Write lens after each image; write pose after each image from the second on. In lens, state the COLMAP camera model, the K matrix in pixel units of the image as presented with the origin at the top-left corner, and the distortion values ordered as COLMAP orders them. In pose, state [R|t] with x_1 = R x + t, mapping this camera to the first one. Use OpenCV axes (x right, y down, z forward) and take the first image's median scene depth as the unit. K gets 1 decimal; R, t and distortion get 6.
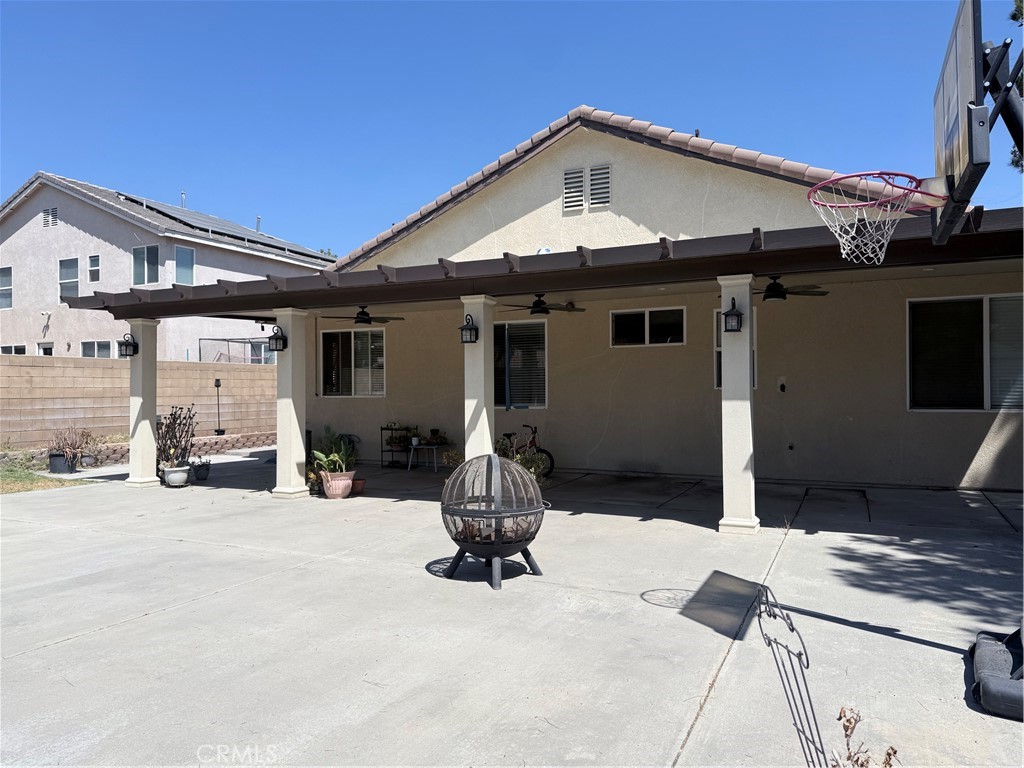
lens RADIAL K [[711.9, 0, 512.0], [0, 711.9, 384.0], [0, 0, 1]] dist [0.118203, -0.183612]
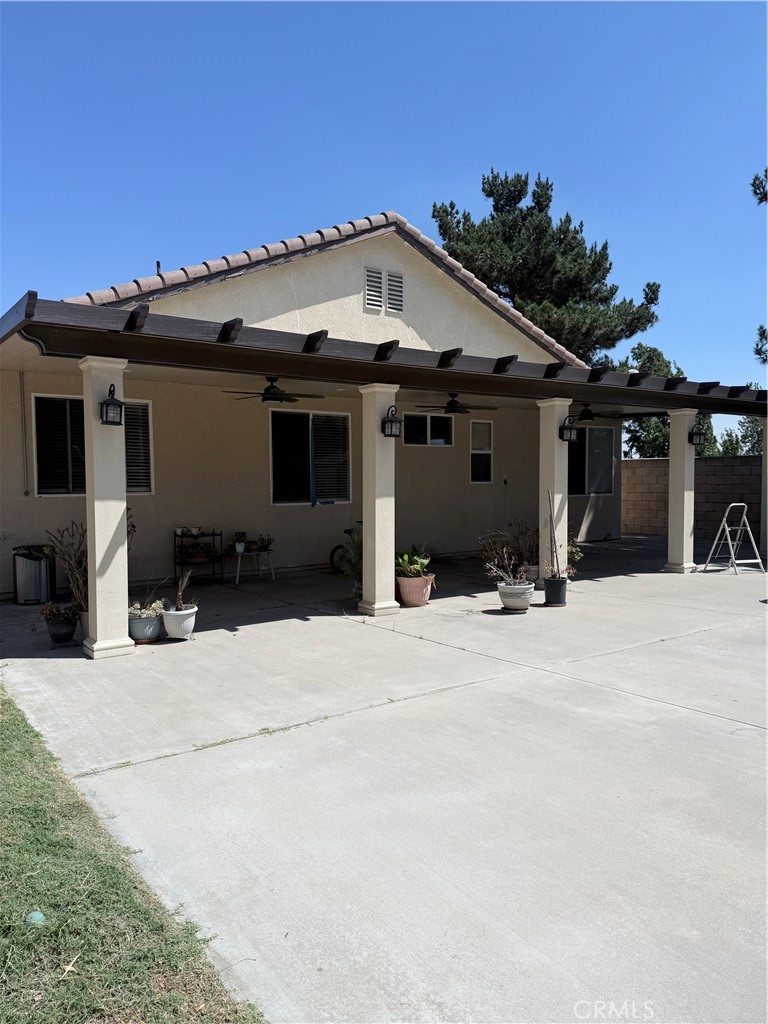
lens RADIAL K [[711.2, 0, 381.3], [0, 711.2, 515.6], [0, 0, 1]] dist [0.144019, -0.254244]
pose [[0.474544, -0.041825, 0.879237, -0.862725], [-0.002665, 0.998798, 0.048951, 0.003020], [-0.880228, -0.025572, 0.473862, 0.514856]]
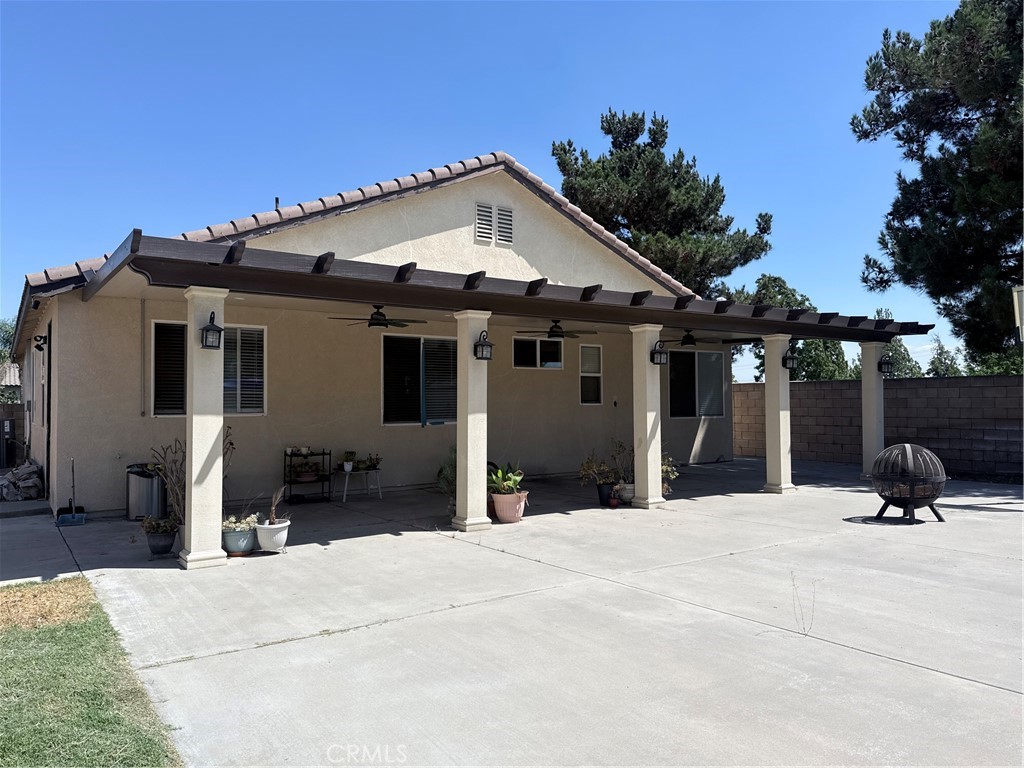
lens RADIAL K [[711.9, 0, 512.0], [0, 711.9, 384.0], [0, 0, 1]] dist [0.118203, -0.183612]
pose [[0.485202, 0.026711, 0.873994, -0.871874], [-0.004290, 0.999594, -0.028168, 0.005925], [-0.874391, 0.009918, 0.485120, 0.456593]]
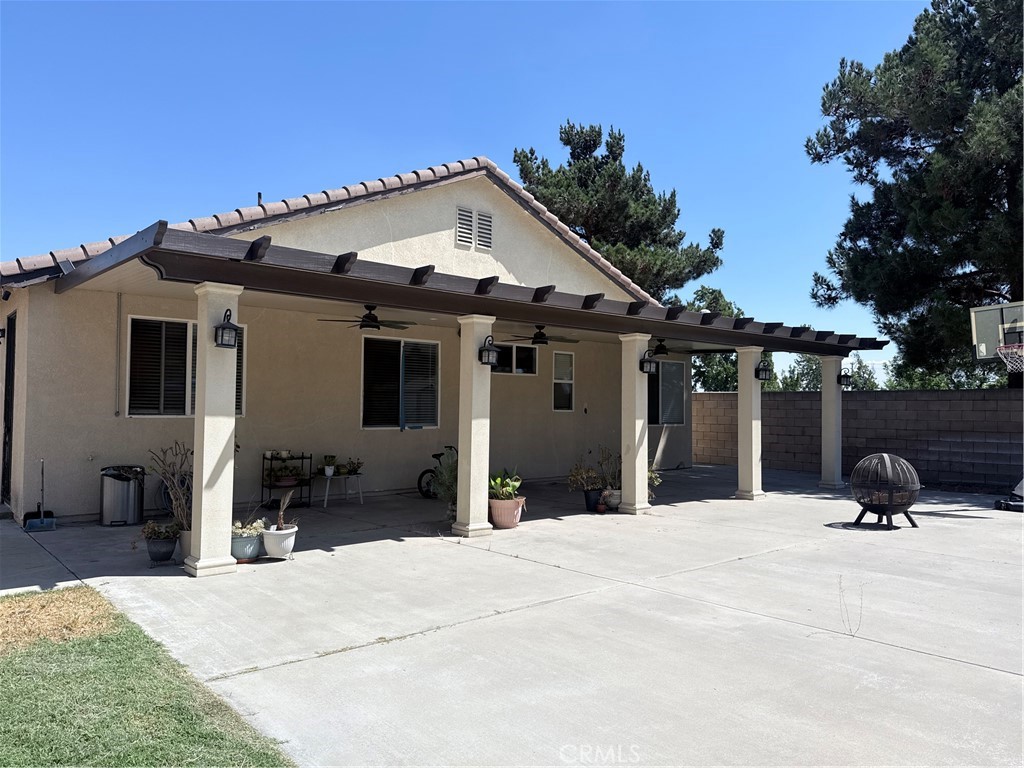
lens RADIAL K [[711.2, 0, 514.5], [0, 711.2, 384.0], [0, 0, 1]] dist [0.144019, -0.254244]
pose [[0.396832, 0.042136, 0.916924, -0.904882], [-0.020353, 0.999104, -0.037104, 0.006838], [-0.917666, -0.003939, 0.397334, 0.519813]]
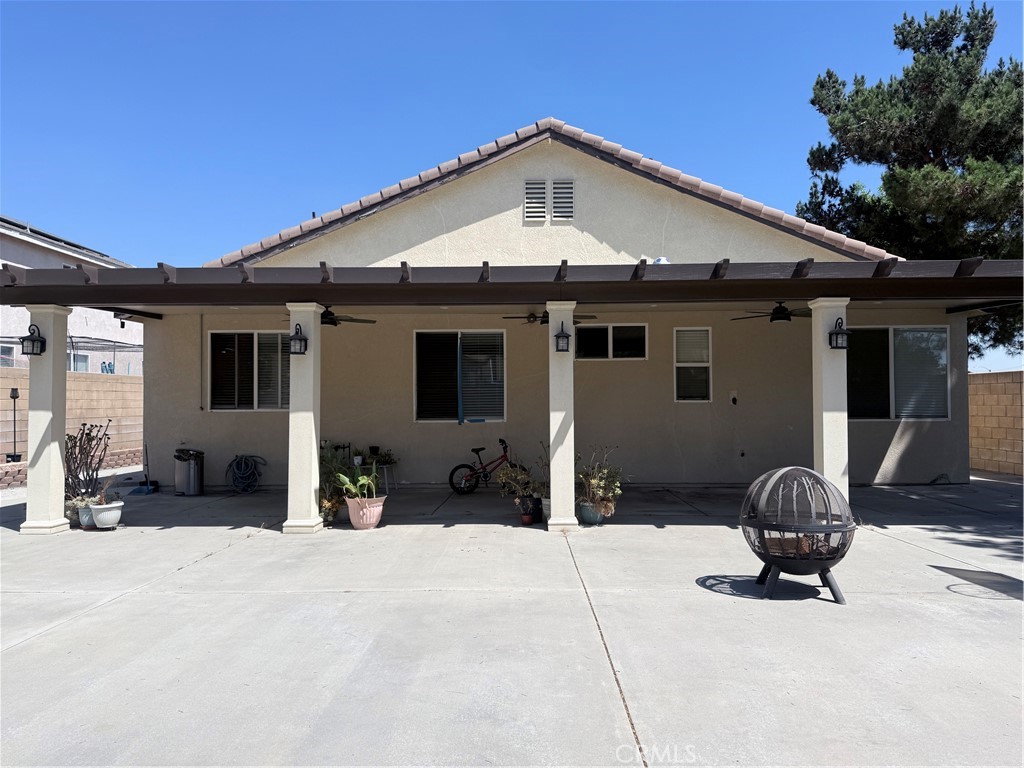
lens RADIAL K [[711.9, 0, 512.0], [0, 711.9, 384.0], [0, 0, 1]] dist [0.118203, -0.183612]
pose [[0.909035, 0.012770, 0.416524, -0.366570], [-0.004162, 0.999759, -0.021568, 0.004303], [-0.416699, 0.017873, 0.908869, 0.124106]]
